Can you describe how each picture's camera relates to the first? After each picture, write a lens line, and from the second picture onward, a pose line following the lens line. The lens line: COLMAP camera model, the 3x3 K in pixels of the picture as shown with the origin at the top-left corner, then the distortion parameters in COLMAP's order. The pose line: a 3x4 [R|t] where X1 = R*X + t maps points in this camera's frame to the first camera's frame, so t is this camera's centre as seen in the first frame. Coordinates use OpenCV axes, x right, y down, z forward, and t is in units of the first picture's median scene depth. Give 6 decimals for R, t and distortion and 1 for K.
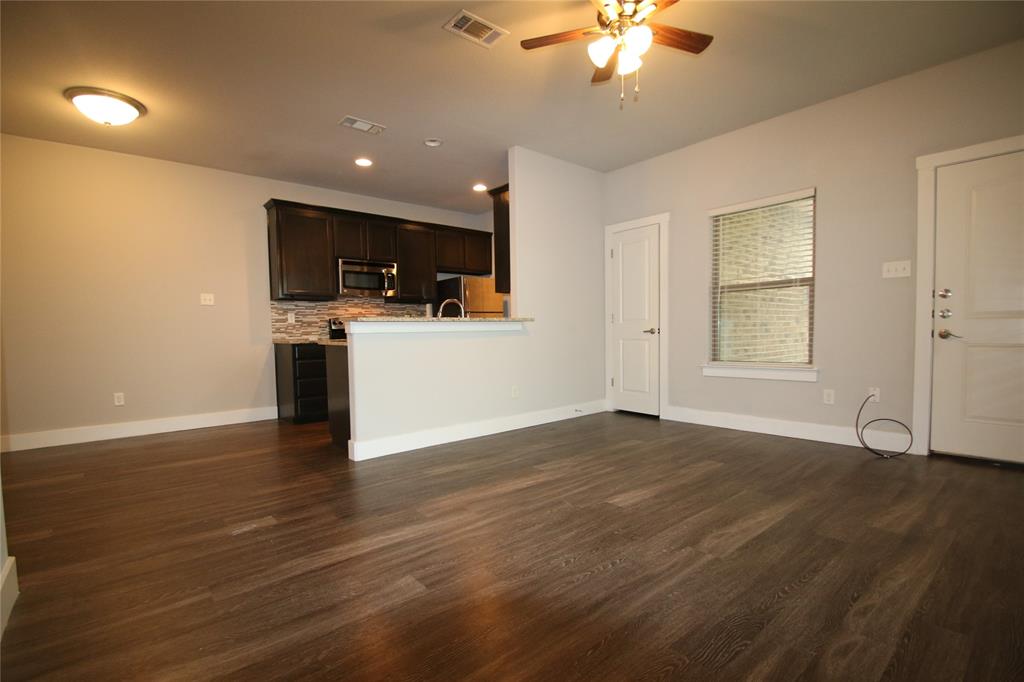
lens RADIAL K [[452.8, 0, 510.0], [0, 452.8, 343.0], [0, 0, 1]] dist [-0.023584, -0.002131]
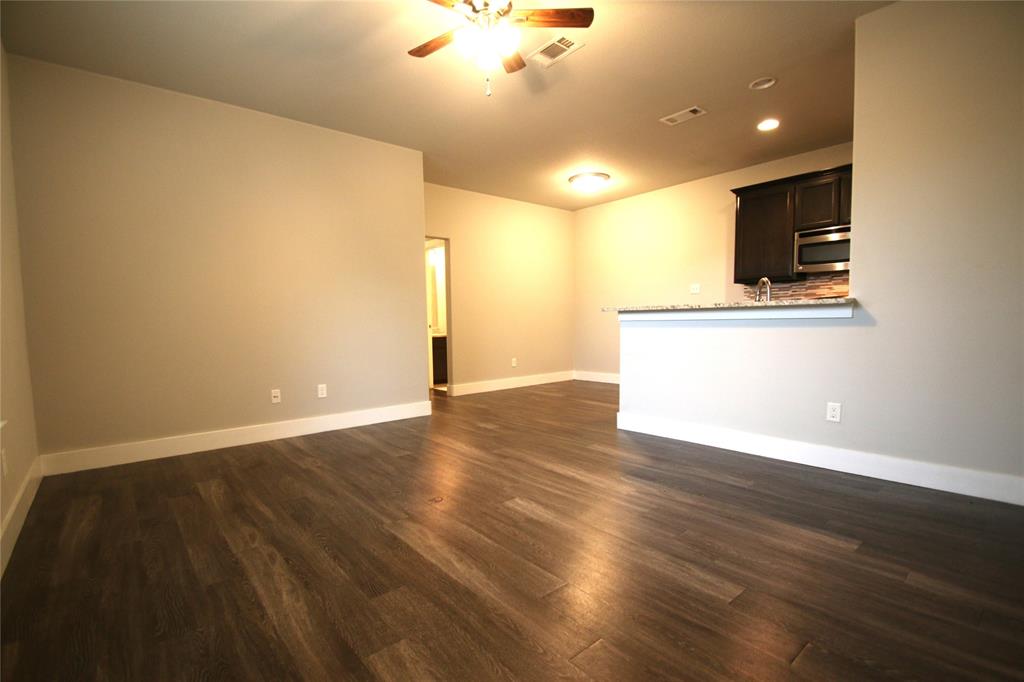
lens RADIAL K [[476.8, 0, 511.6], [0, 476.8, 338.5], [0, 0, 1]] dist [0.004473, -0.005515]
pose [[0.036884, 0.060847, -0.997465, 0.549063], [-0.013414, 0.998085, 0.060389, -0.028866], [0.999230, 0.011153, 0.037629, 0.414237]]
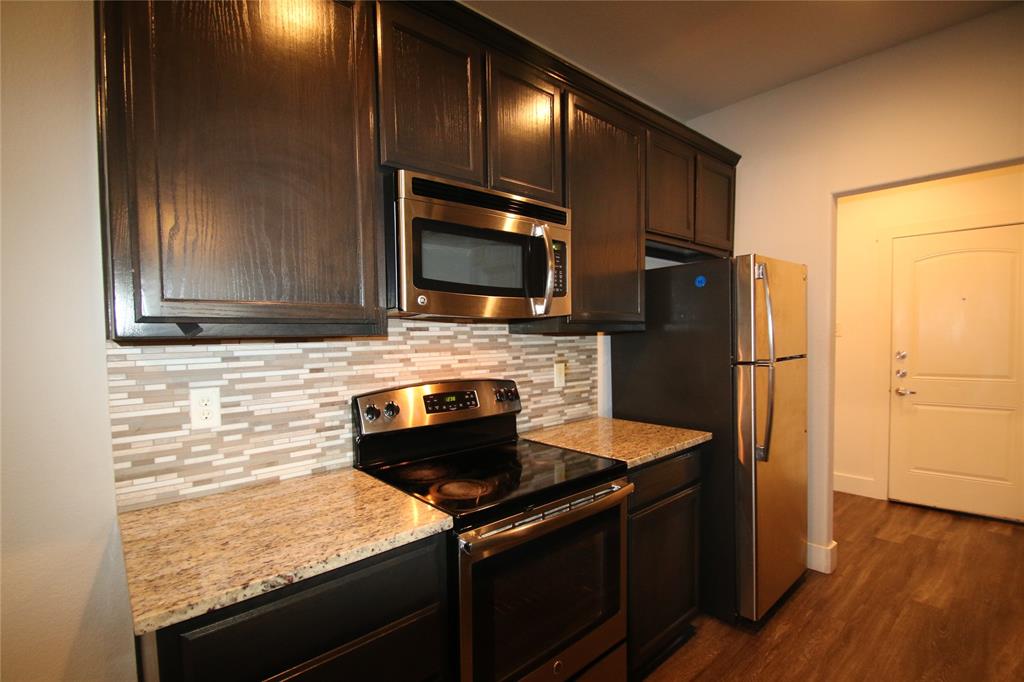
lens RADIAL K [[476.8, 0, 511.6], [0, 476.8, 345.1], [0, 0, 1]] dist [0.004473, -0.005515]
pose [[0.999962, -0.001585, 0.008629, -0.322551], [0.001683, 0.999934, -0.011345, -0.087880], [-0.008611, 0.011359, 0.999898, 0.742841]]
